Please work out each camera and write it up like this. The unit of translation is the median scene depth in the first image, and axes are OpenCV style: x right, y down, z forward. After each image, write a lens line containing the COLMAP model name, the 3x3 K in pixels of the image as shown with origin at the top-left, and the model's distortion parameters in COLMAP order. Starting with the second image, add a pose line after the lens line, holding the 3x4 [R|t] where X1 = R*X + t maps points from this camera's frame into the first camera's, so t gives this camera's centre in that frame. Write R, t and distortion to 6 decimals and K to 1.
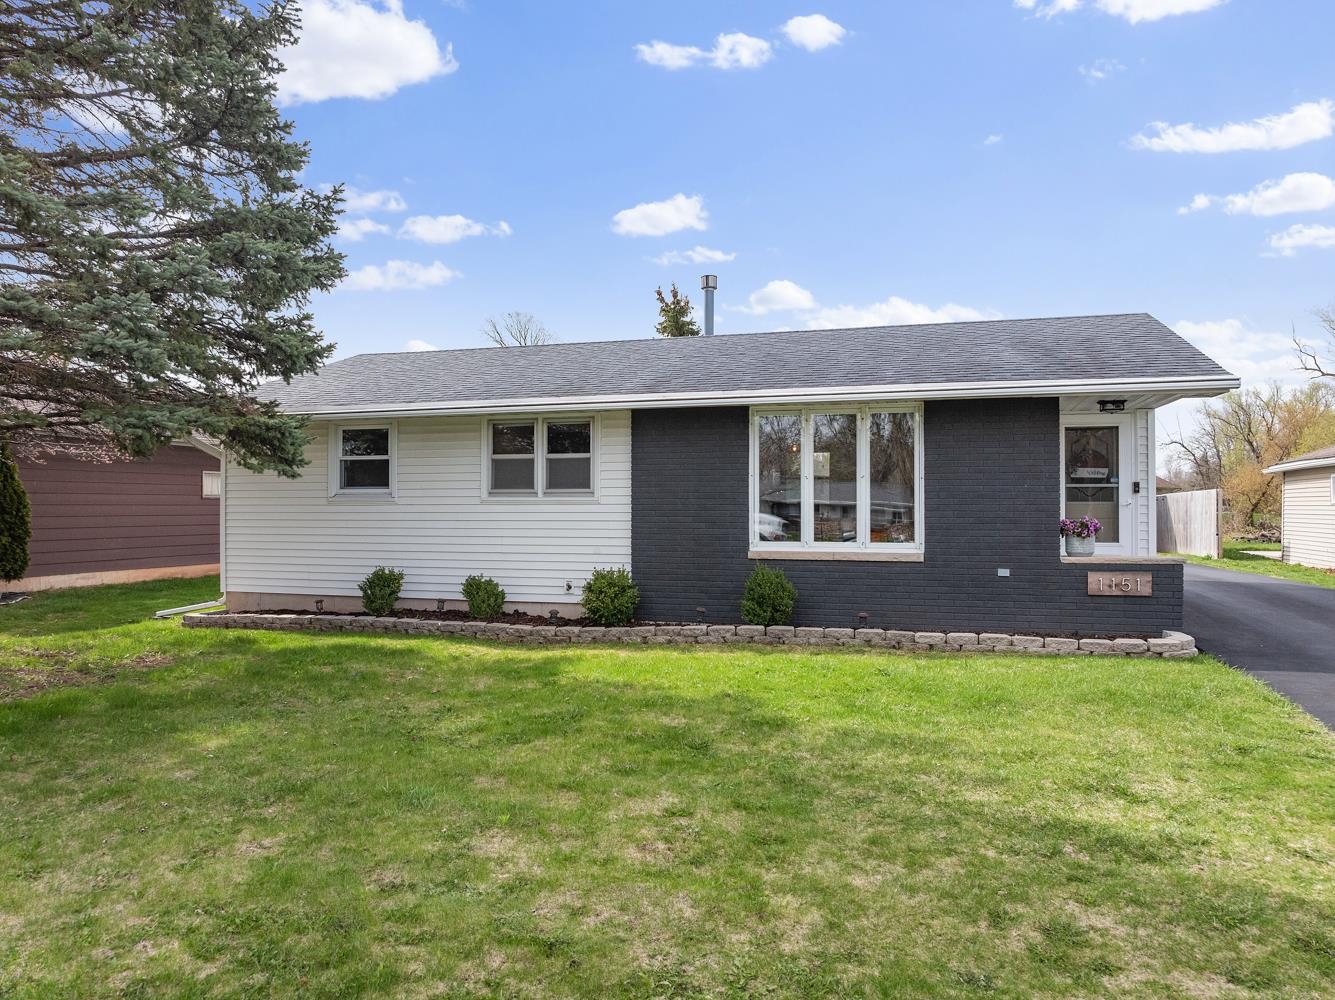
lens RADIAL K [[939.4, 0, 669.7], [0, 939.4, 496.5], [0, 0, 1]] dist [-0.041830, 0.003489]
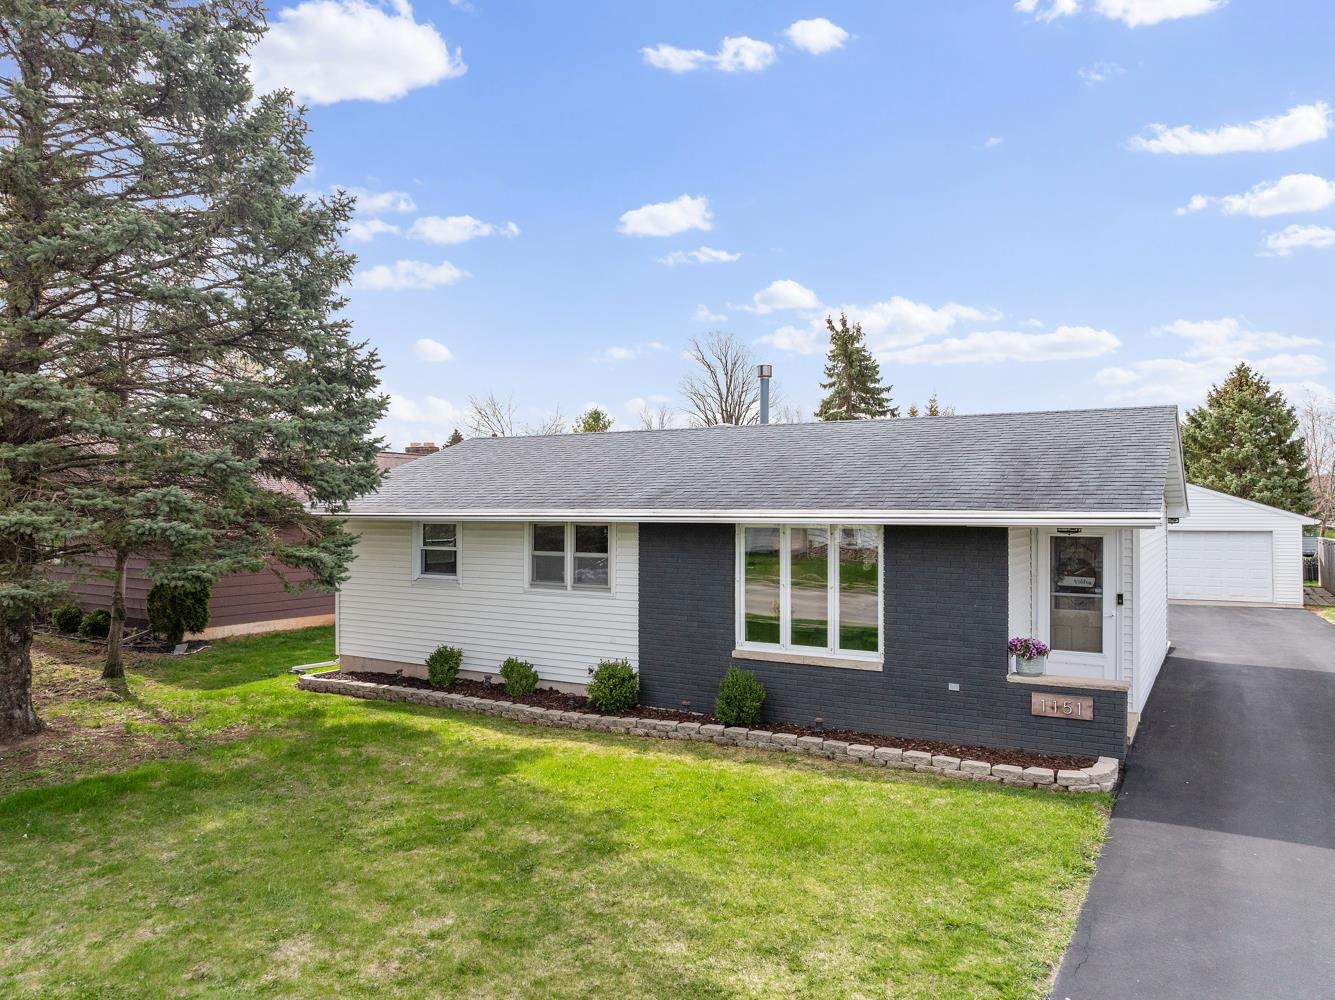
lens RADIAL K [[939.4, 0, 669.7], [0, 939.4, 496.5], [0, 0, 1]] dist [-0.041830, 0.003489]
pose [[0.971108, -0.001518, -0.238634, 0.274617], [0.001223, 0.999998, -0.001385, -0.121222], [0.238635, 0.001053, 0.971109, -0.088188]]
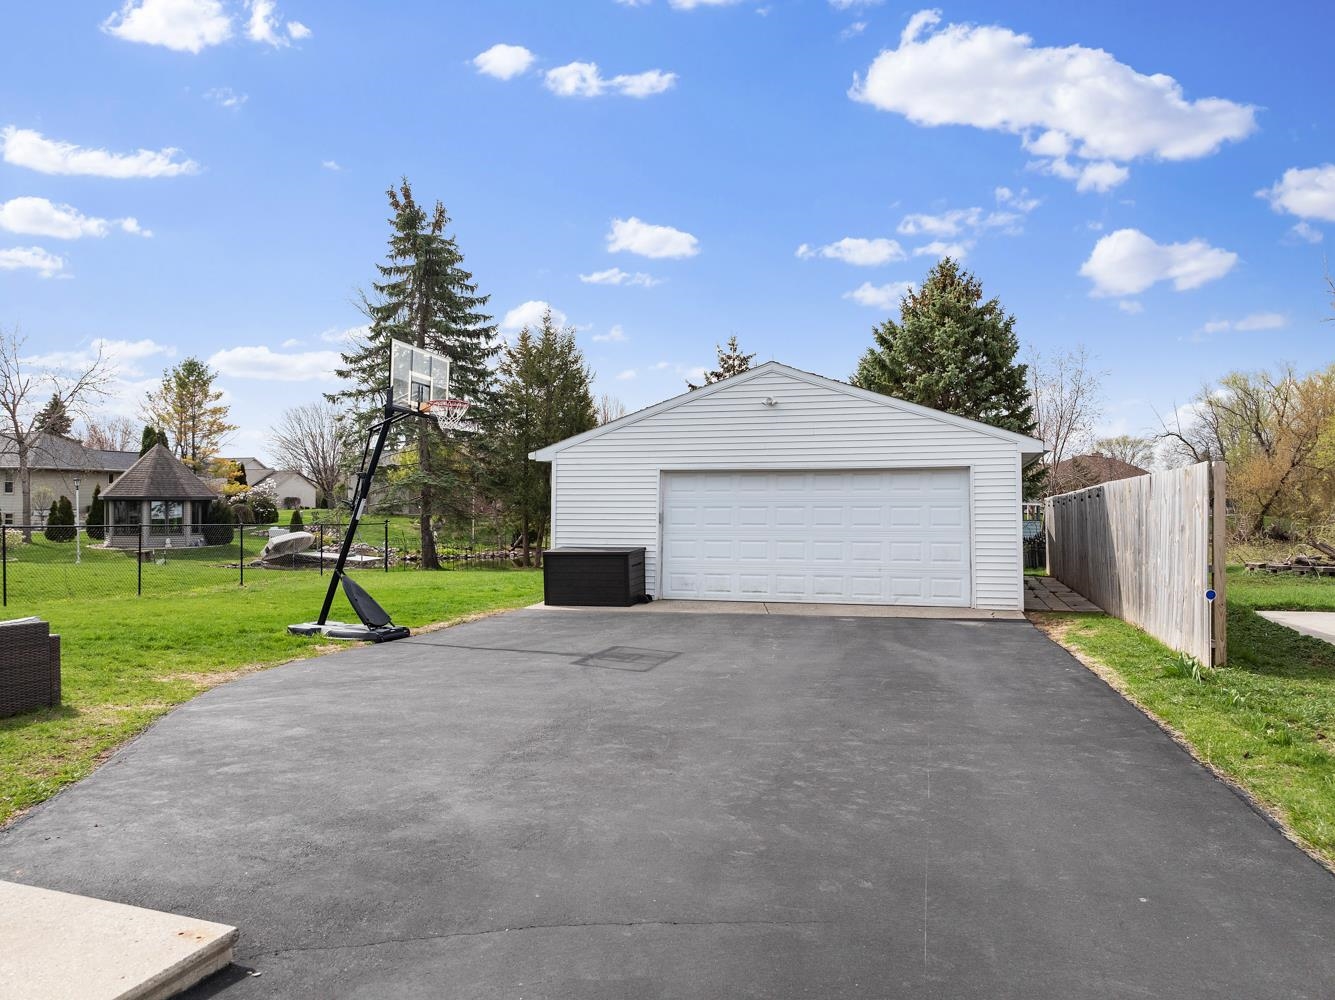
lens RADIAL K [[939.4, 0, 669.7], [0, 939.4, 496.5], [0, 0, 1]] dist [-0.041830, 0.003489]
pose [[0.999994, 0.000818, -0.003255, 0.847059], [-0.000820, 0.999999, -0.000608, 0.011666], [0.003254, 0.000611, 0.999995, 1.419085]]
